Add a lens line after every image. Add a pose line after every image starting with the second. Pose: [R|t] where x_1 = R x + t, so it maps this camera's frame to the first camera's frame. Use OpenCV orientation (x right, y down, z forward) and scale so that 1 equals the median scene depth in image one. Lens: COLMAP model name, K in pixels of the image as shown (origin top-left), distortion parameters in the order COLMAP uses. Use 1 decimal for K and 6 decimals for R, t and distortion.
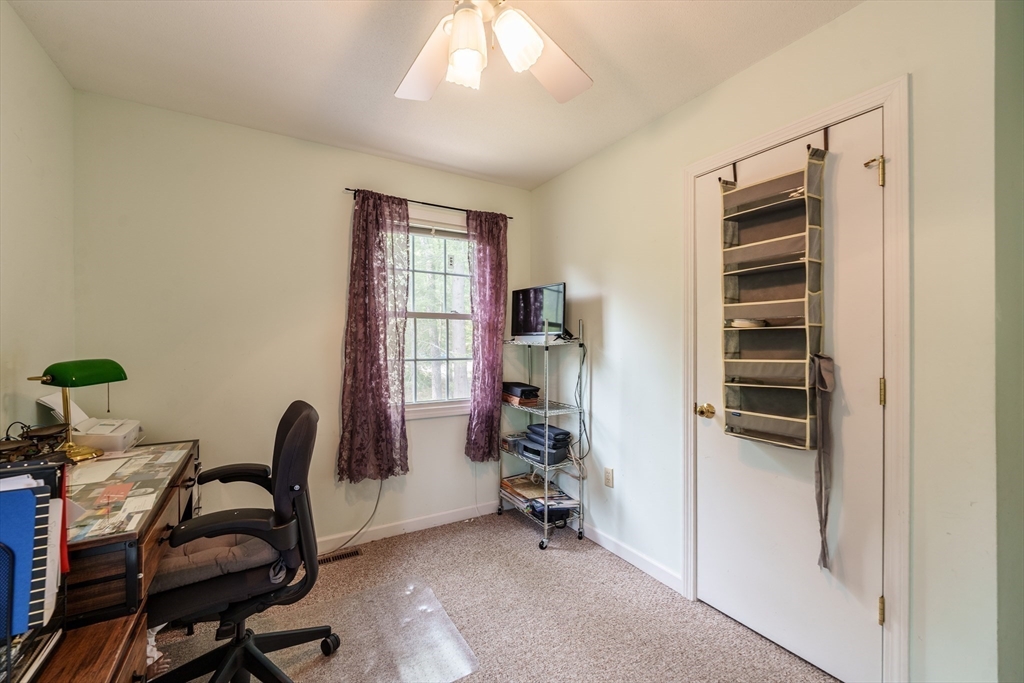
lens RADIAL K [[422.1, 0, 512.0], [0, 422.1, 338.0], [0, 0, 1]] dist [-0.001075, -0.000092]
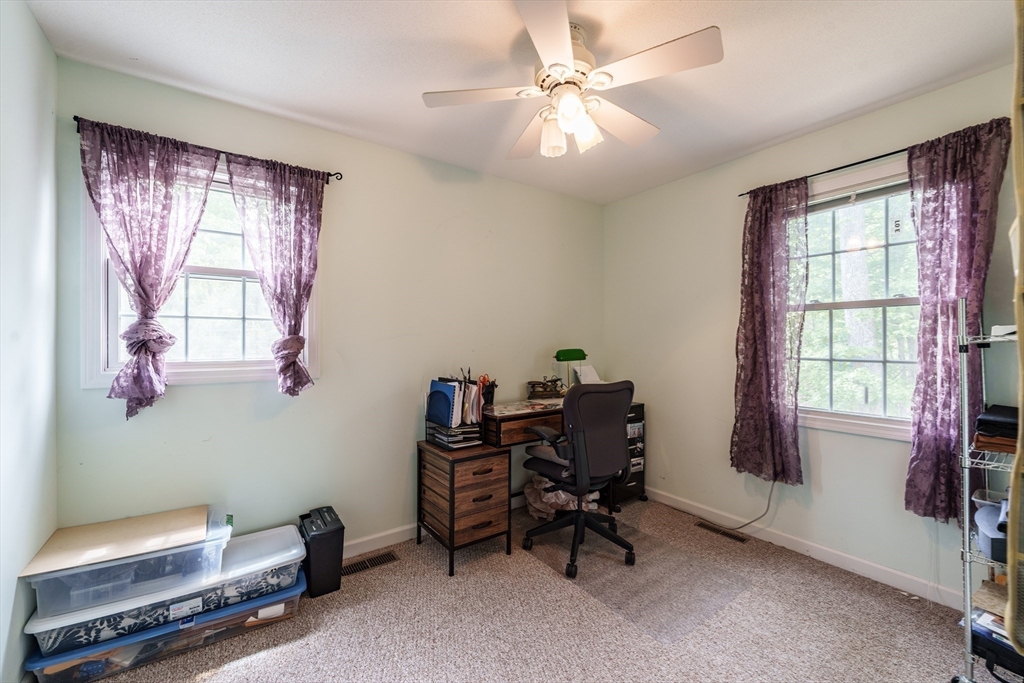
lens RADIAL K [[422.1, 0, 512.0], [0, 422.1, 338.0], [0, 0, 1]] dist [-0.001075, -0.000092]
pose [[0.080207, -0.008791, -0.996739, 0.576043], [0.012592, 0.999890, -0.007806, 0.007220], [0.996699, -0.011925, 0.080309, 0.318209]]
